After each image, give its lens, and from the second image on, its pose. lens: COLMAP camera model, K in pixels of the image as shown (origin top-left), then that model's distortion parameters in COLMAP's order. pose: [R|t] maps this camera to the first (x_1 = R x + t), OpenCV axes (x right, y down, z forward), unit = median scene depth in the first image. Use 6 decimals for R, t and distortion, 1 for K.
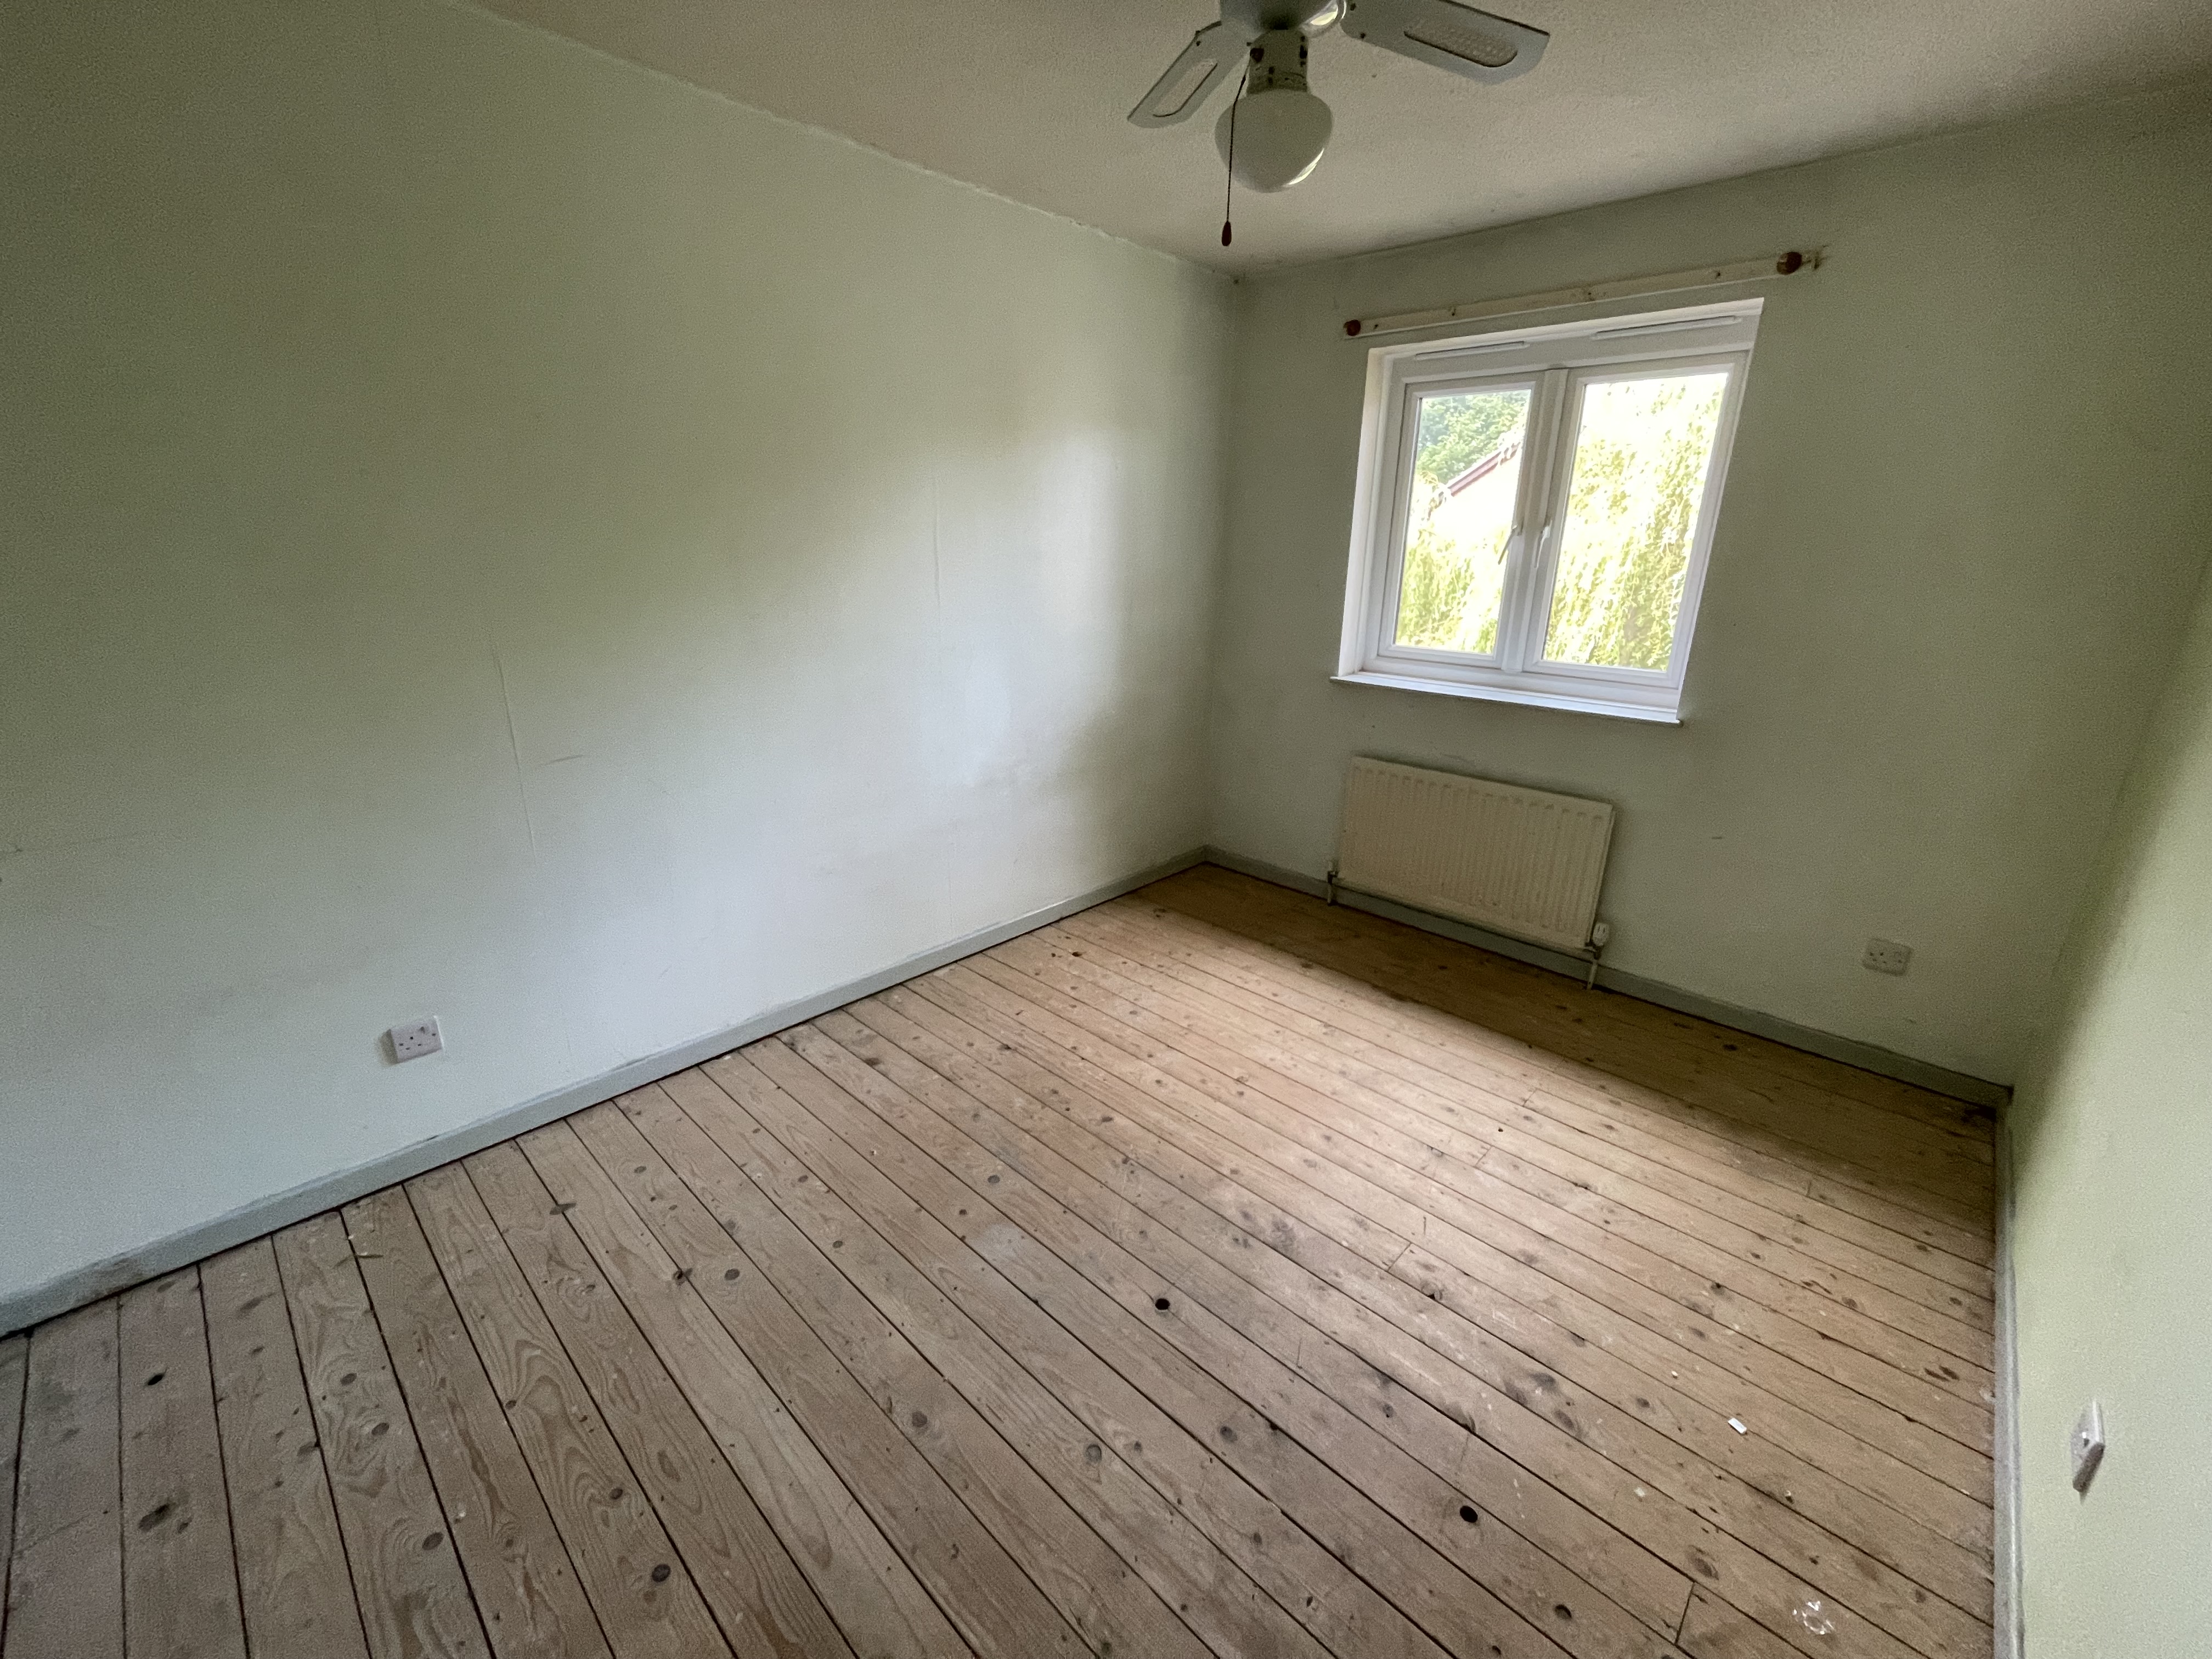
lens RADIAL K [[908.9, 0, 1106.0], [0, 908.9, 829.5], [0, 0, 1]] dist [-0.001230, -0.000218]
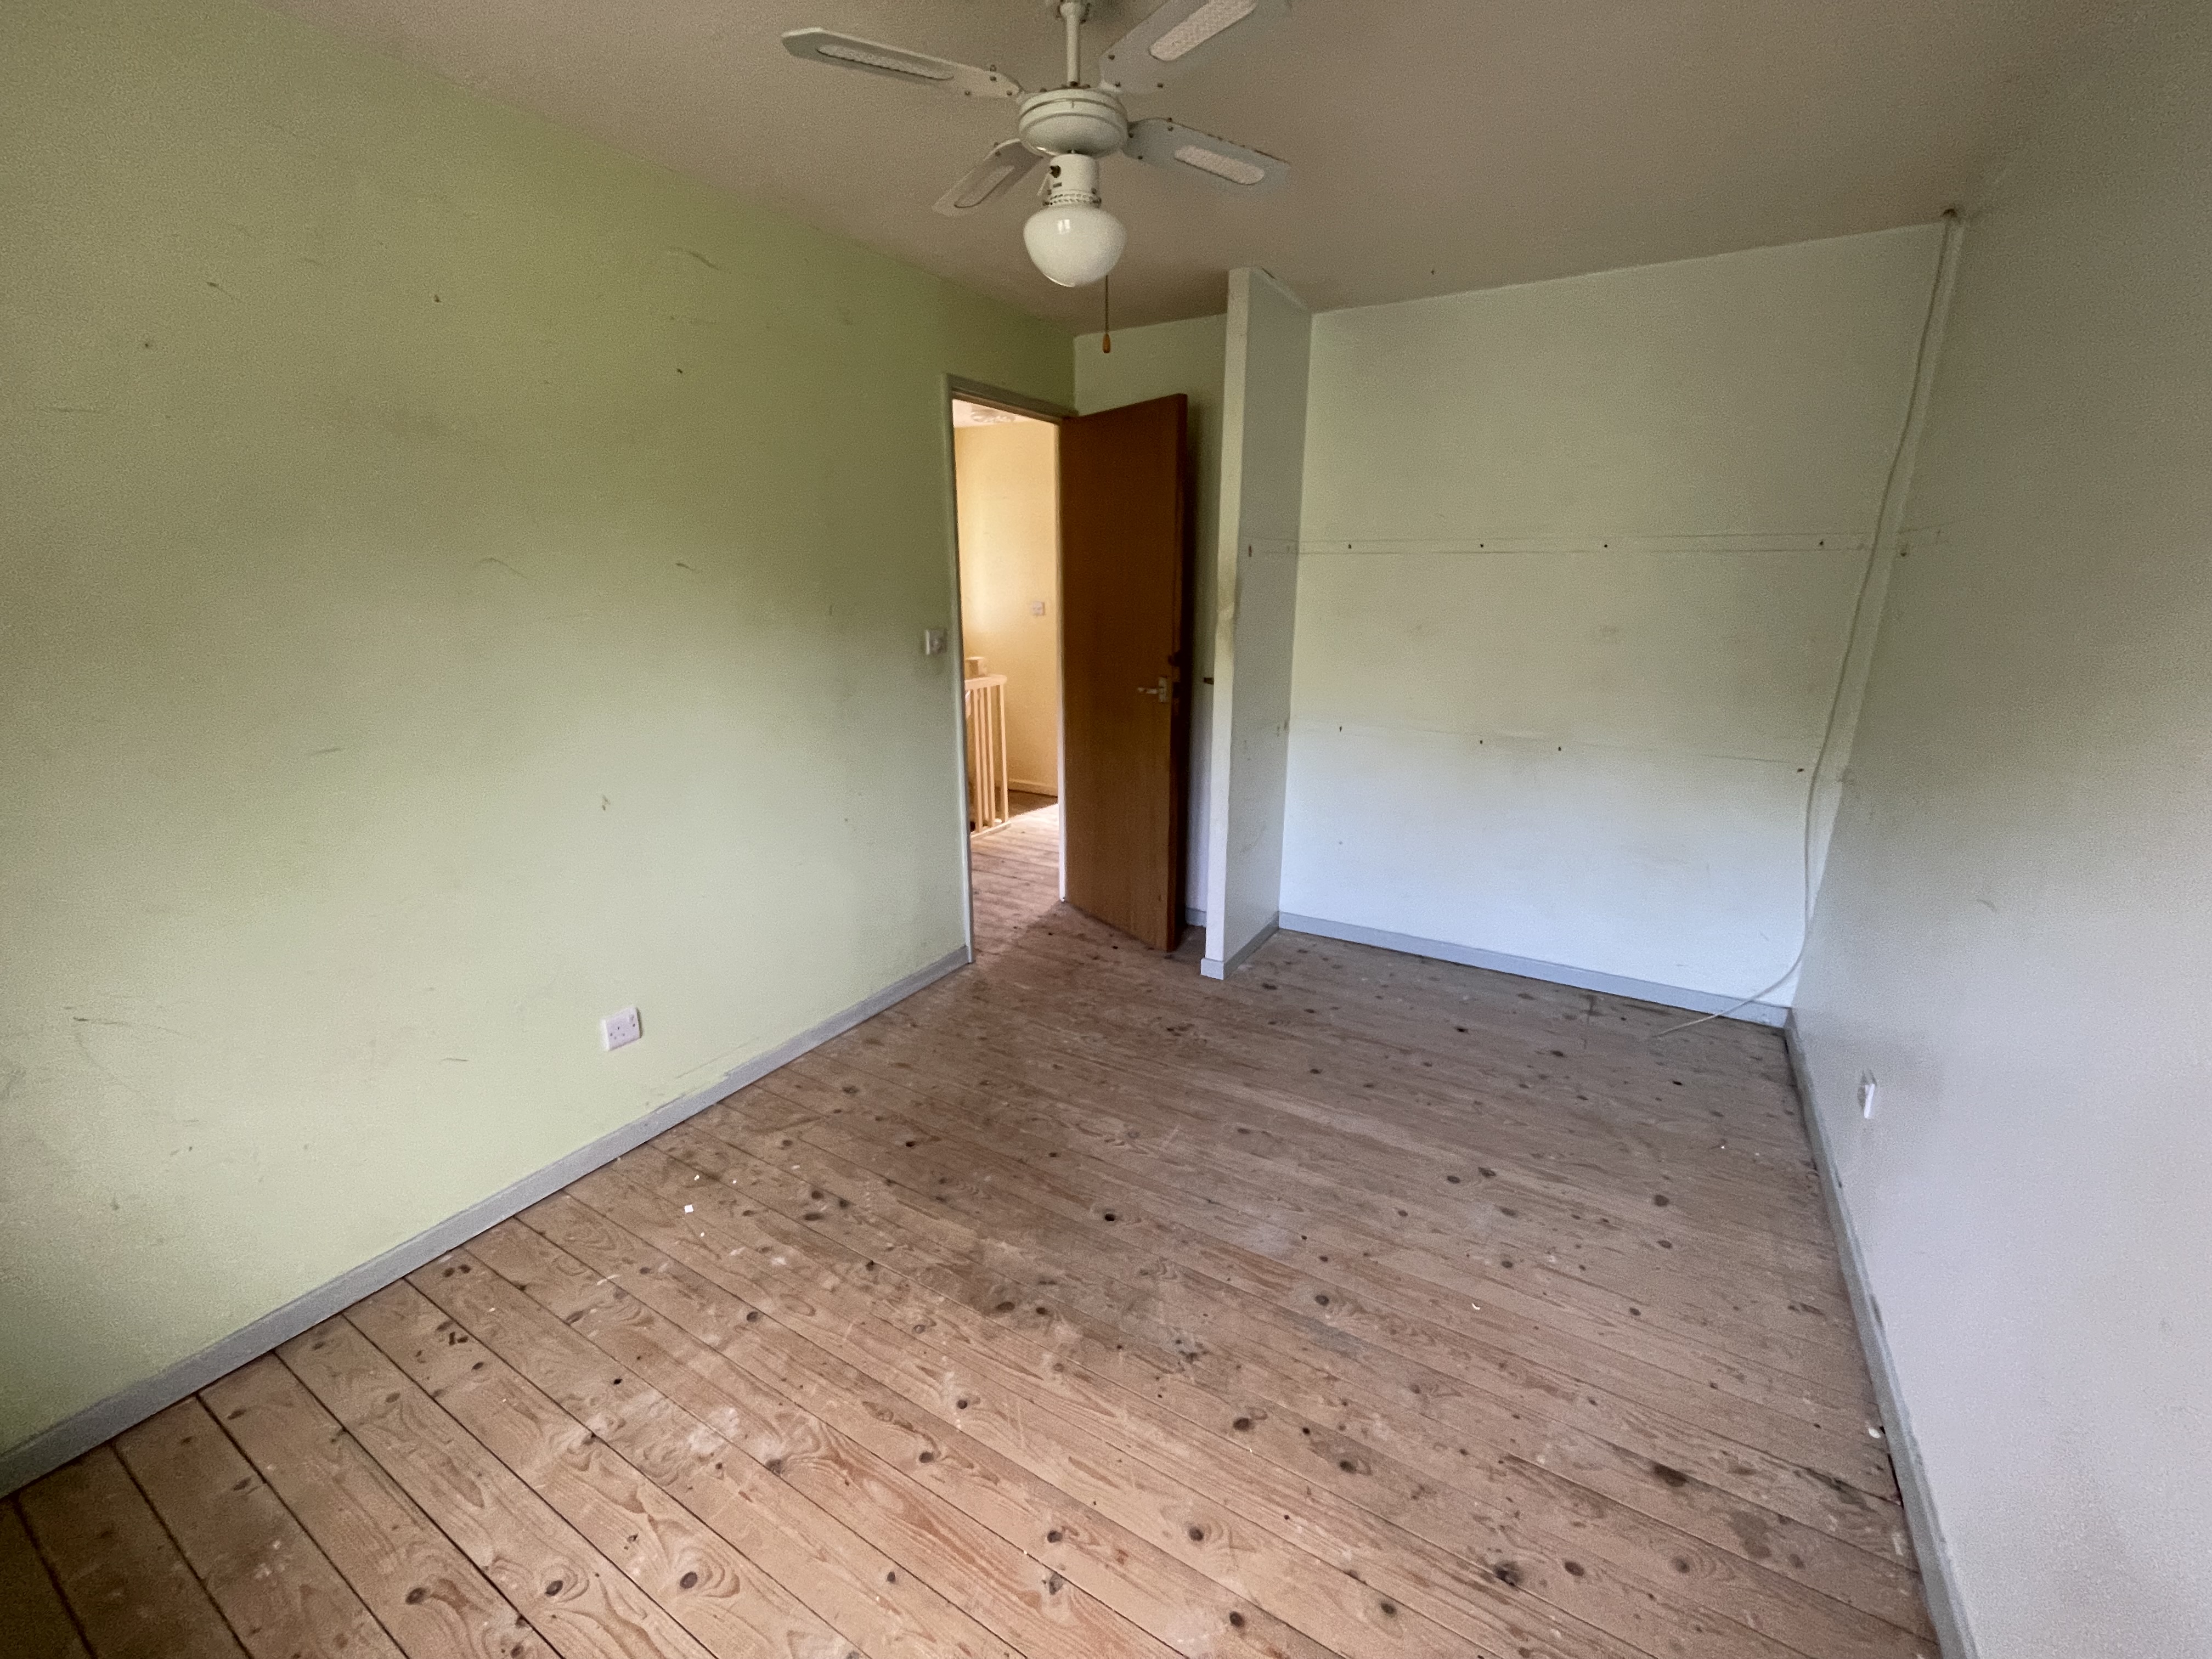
lens RADIAL K [[908.9, 0, 1106.0], [0, 908.9, 829.5], [0, 0, 1]] dist [-0.001230, -0.000218]
pose [[-0.975495, 0.042572, -0.215865, 0.258242], [-0.083604, 0.835794, 0.542641, -0.472192], [0.203521, 0.547390, -0.811753, 1.433610]]
